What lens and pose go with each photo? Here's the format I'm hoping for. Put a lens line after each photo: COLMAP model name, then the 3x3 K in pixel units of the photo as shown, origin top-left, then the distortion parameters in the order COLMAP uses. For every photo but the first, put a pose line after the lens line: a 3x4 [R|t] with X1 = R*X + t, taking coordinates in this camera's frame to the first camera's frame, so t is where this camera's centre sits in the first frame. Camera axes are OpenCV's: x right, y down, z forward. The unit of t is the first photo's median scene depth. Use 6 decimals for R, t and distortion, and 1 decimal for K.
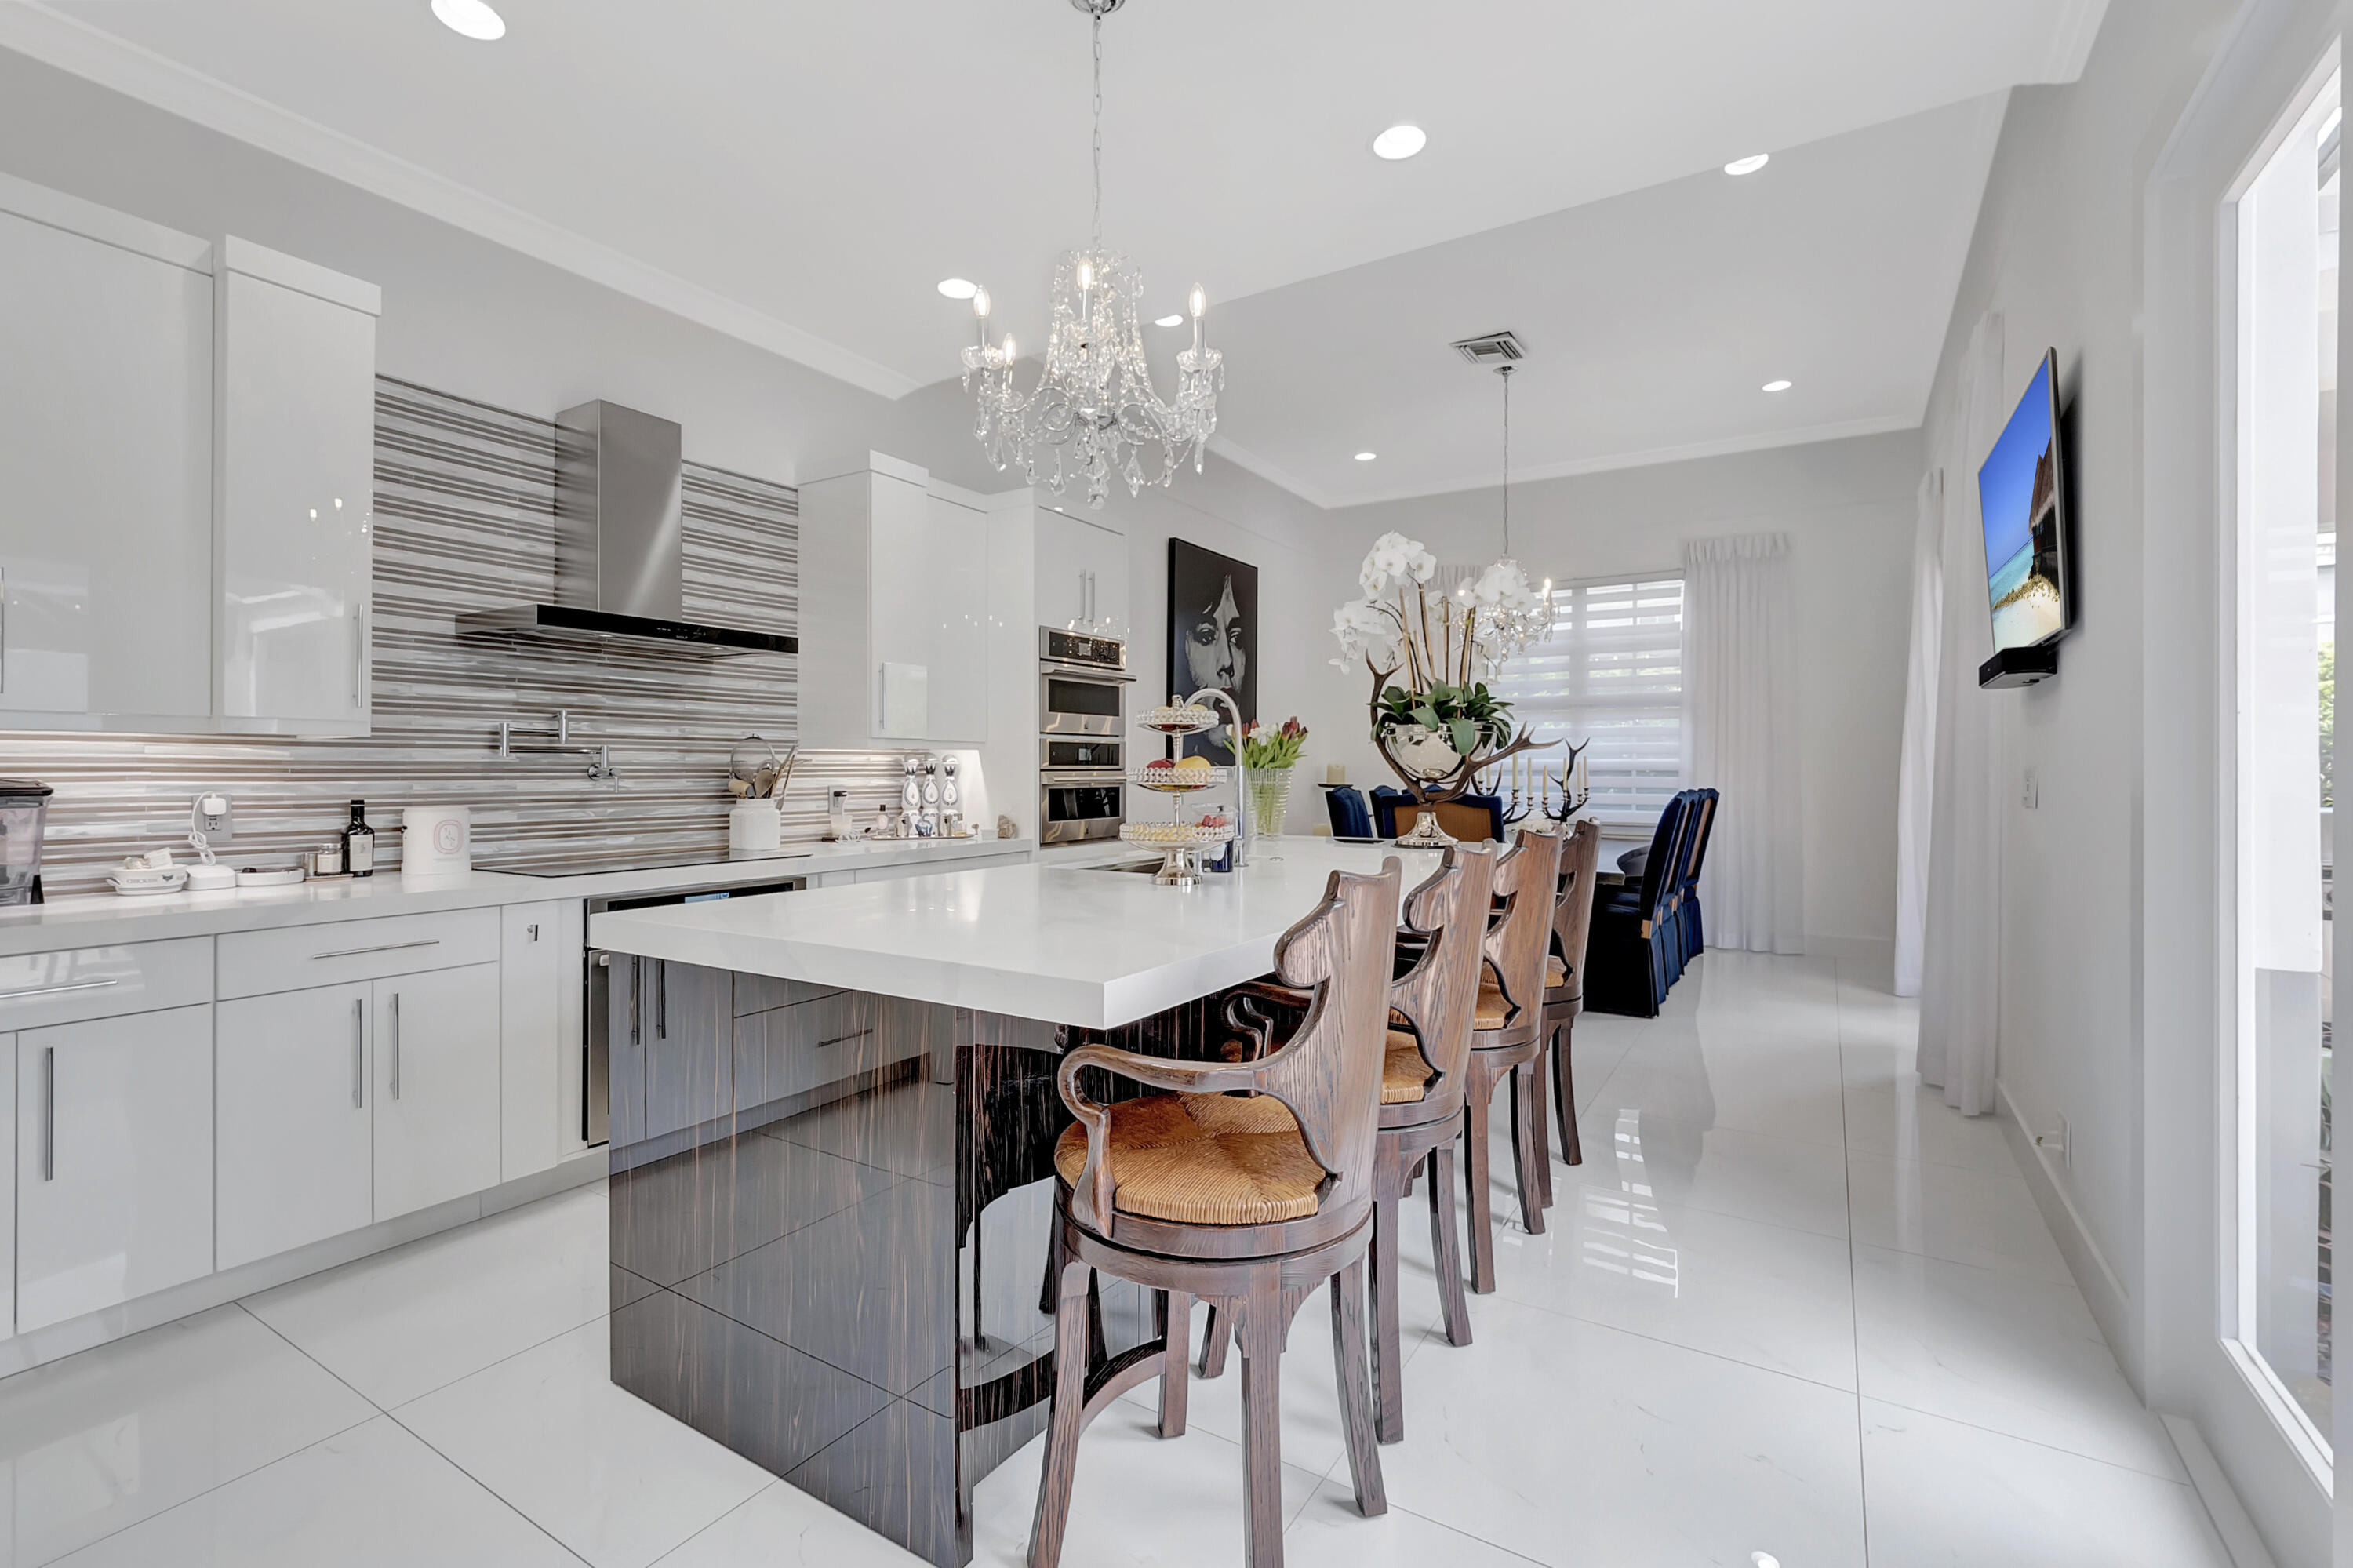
lens RADIAL K [[1042.5, 0, 1166.4], [0, 1042.5, 755.9], [0, 0, 1]] dist [0.000952, -0.002961]
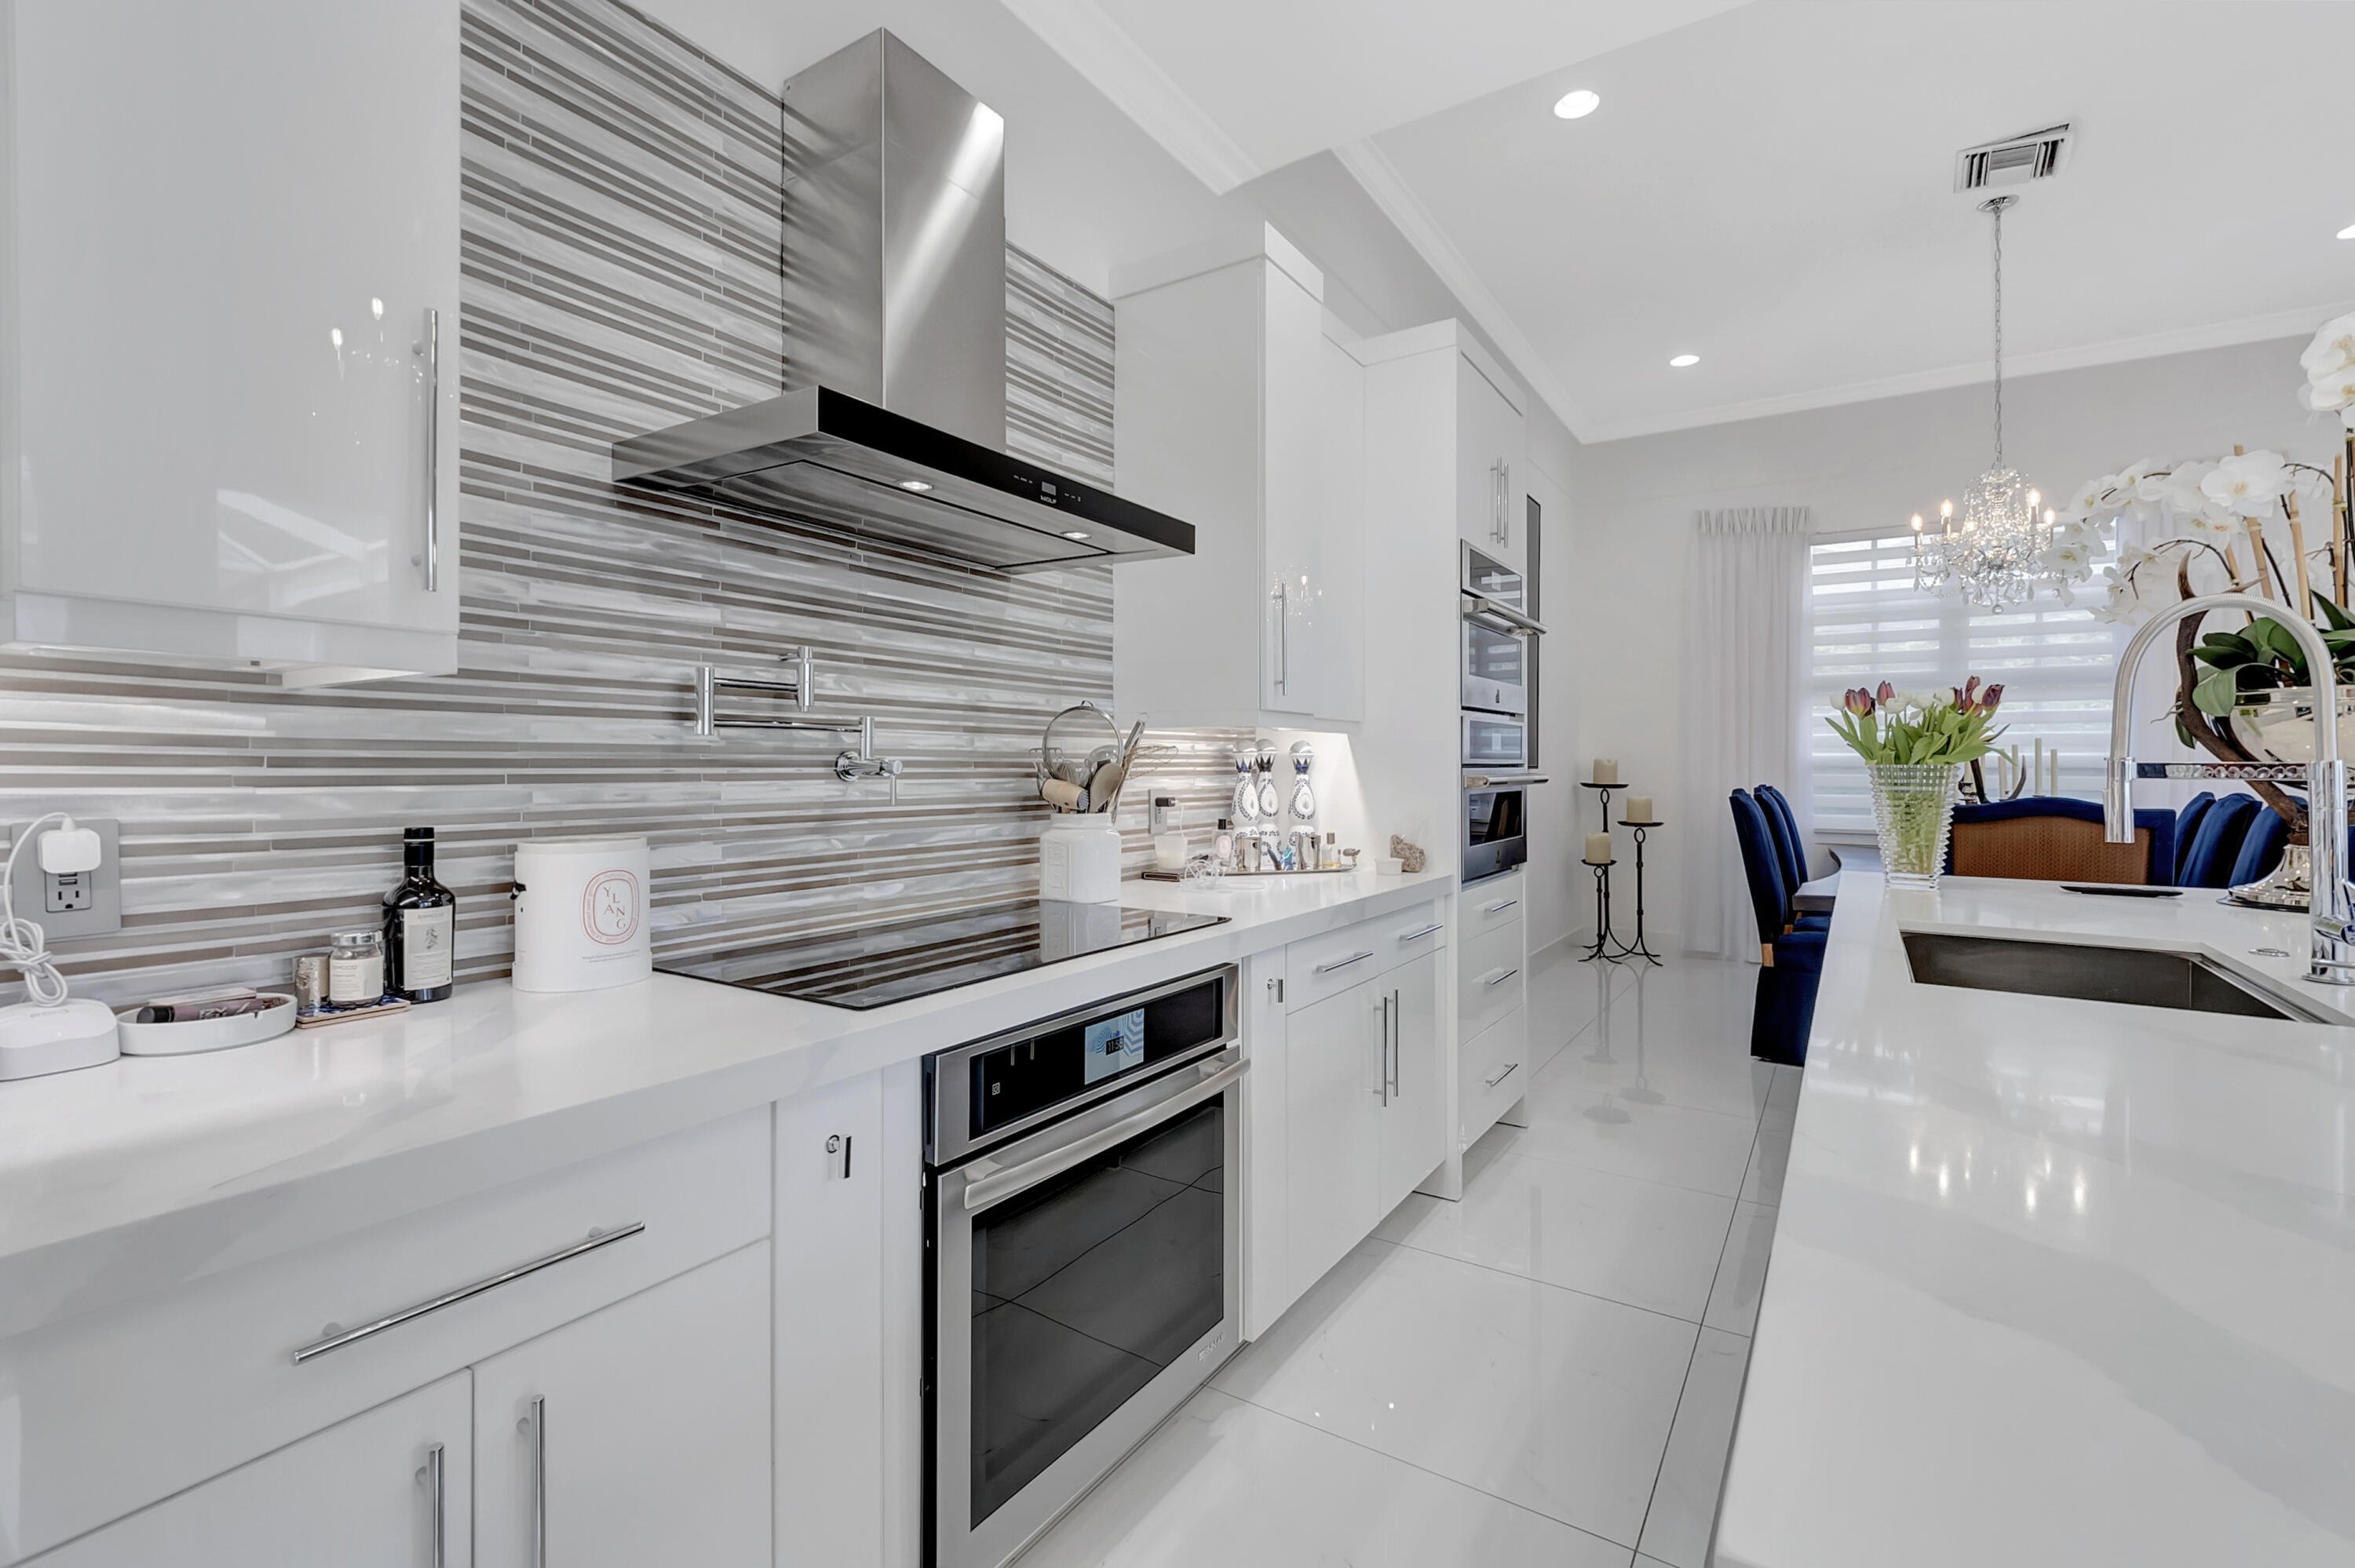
lens RADIAL K [[1043.2, 0, 1174.5], [0, 1043.2, 764.5], [0, 0, 1]] dist [0.000952, -0.002961]
pose [[0.999715, 0.003994, -0.023528, -0.372997], [-0.003672, 0.999900, 0.013691, 0.006629], [0.023580, -0.013601, 0.999629, 0.473251]]
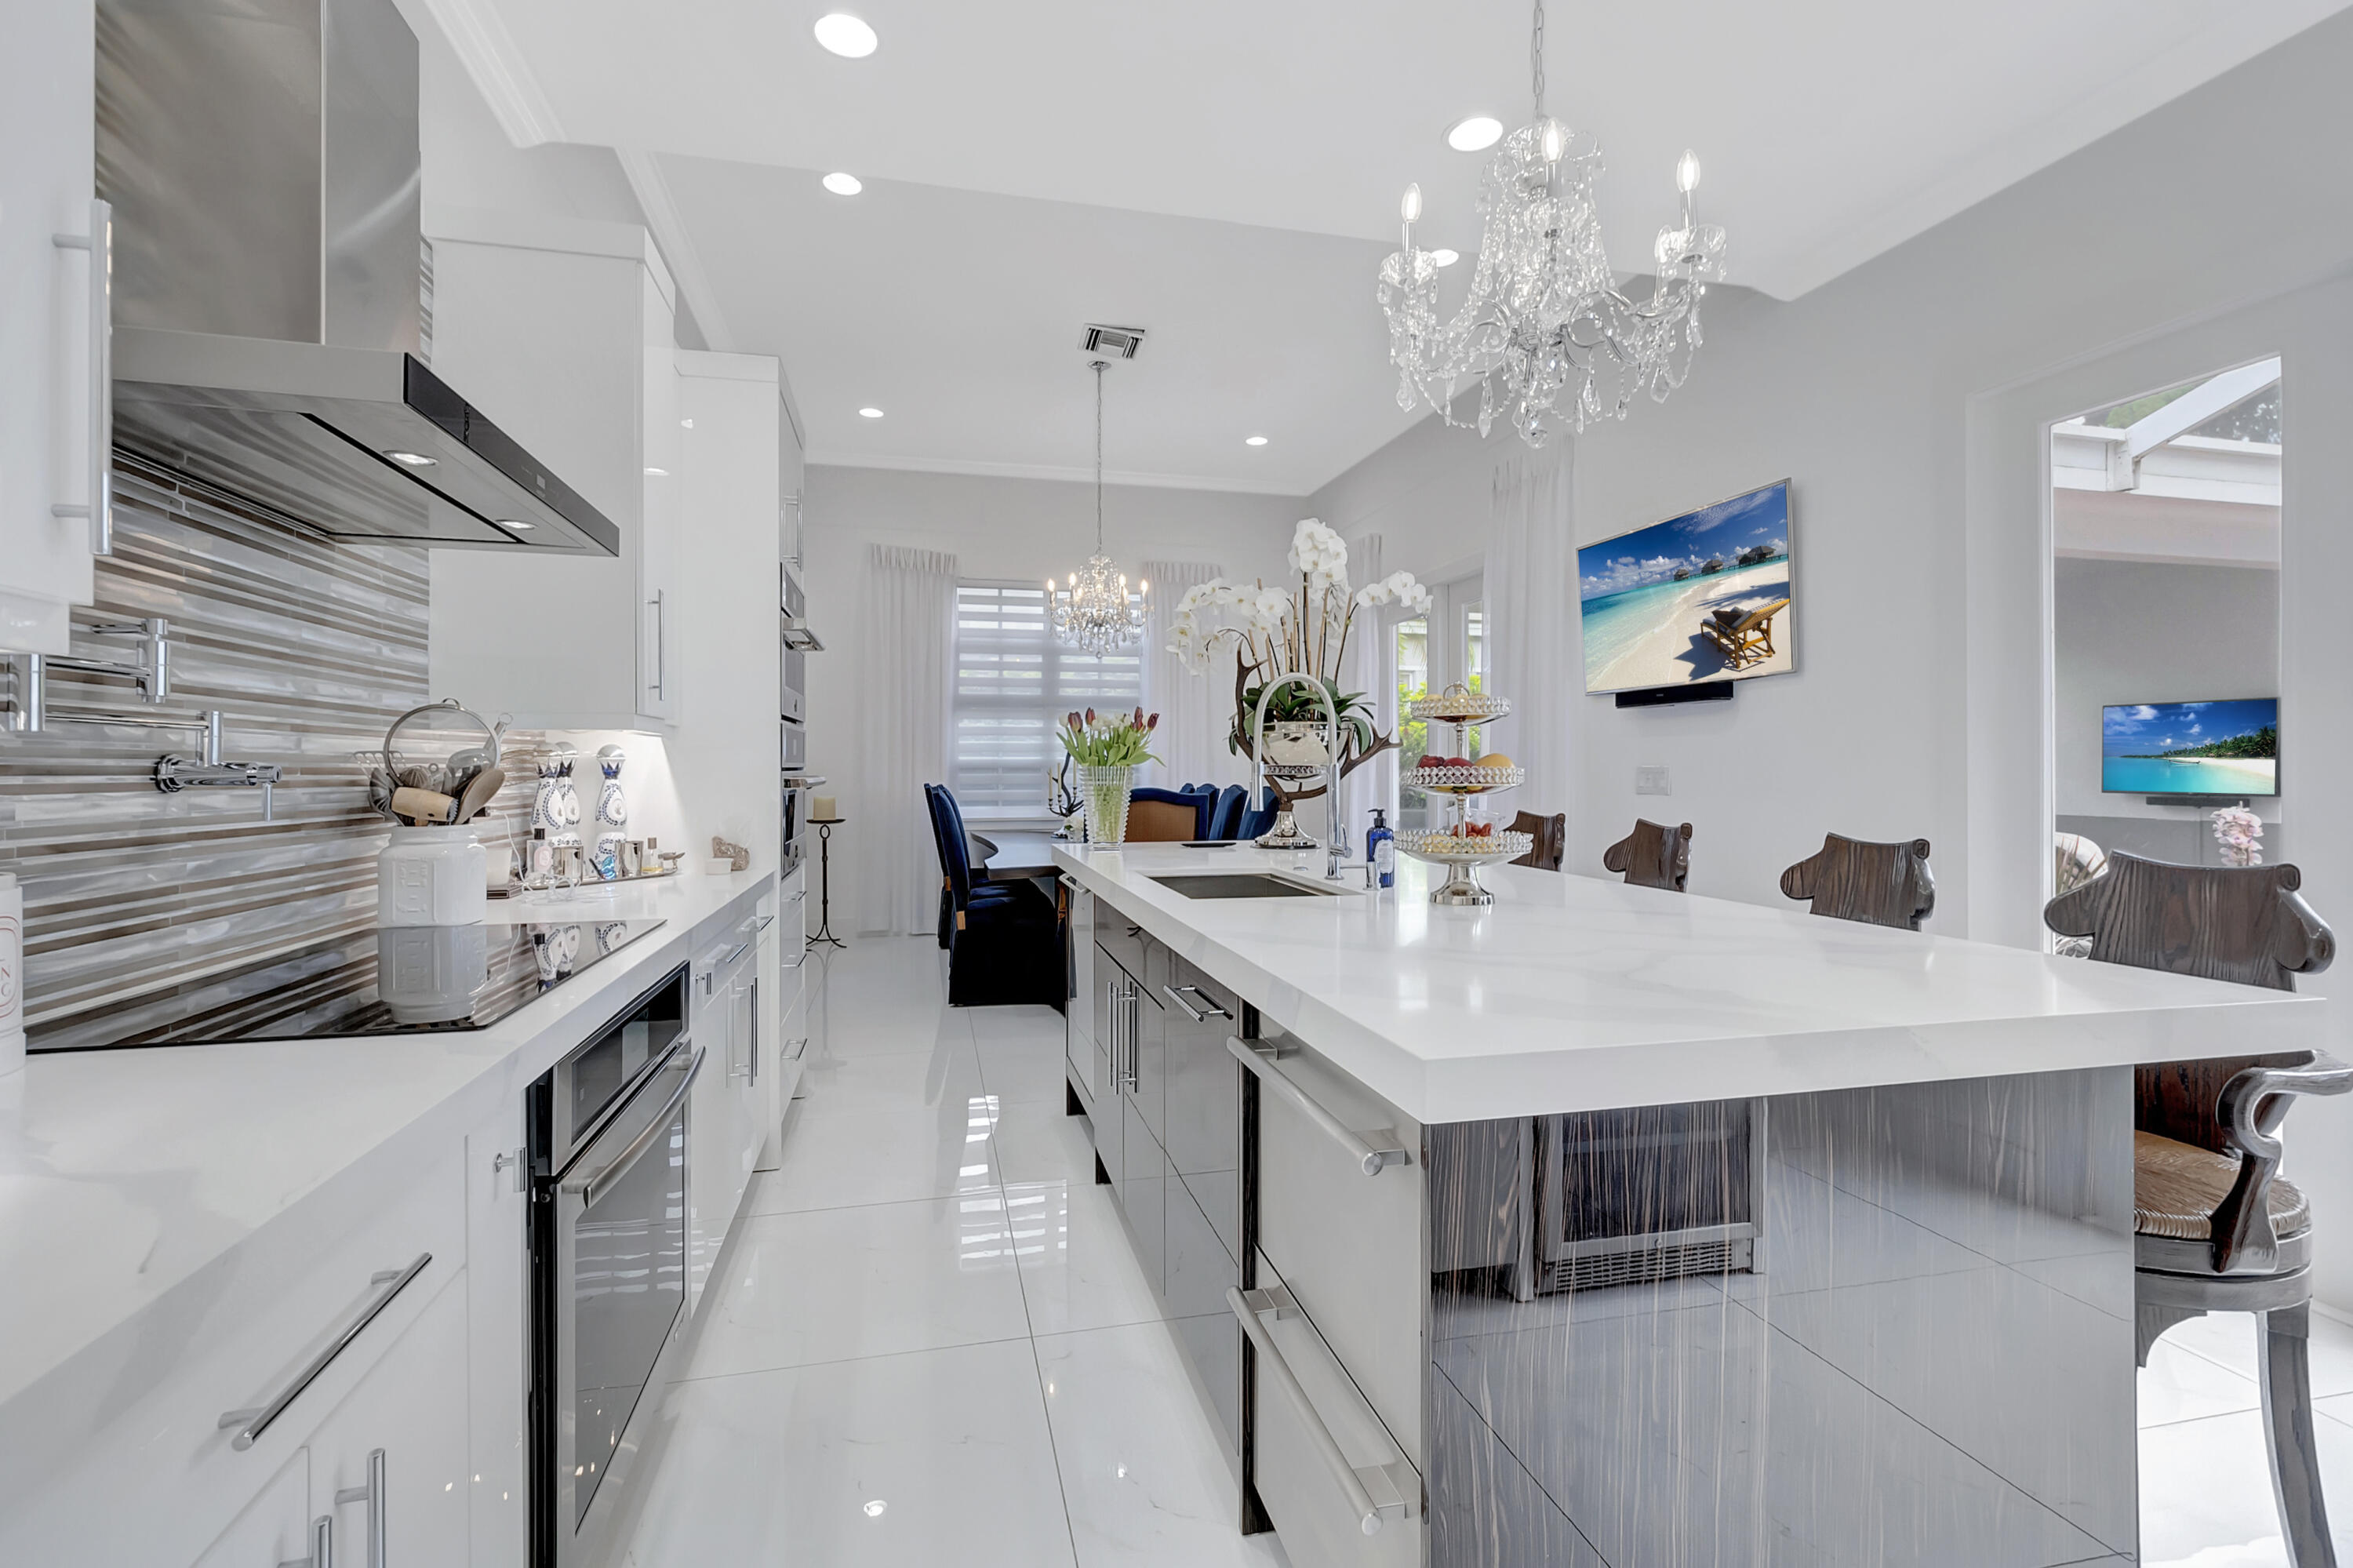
lens RADIAL K [[1042.5, 0, 1189.1], [0, 1042.5, 769.6], [0, 0, 1]] dist [0.000952, -0.002961]
pose [[0.691285, -0.002387, 0.722579, -0.577936], [-0.007758, 0.999912, 0.010725, 0.006143], [-0.722541, -0.013019, 0.691205, 0.426908]]
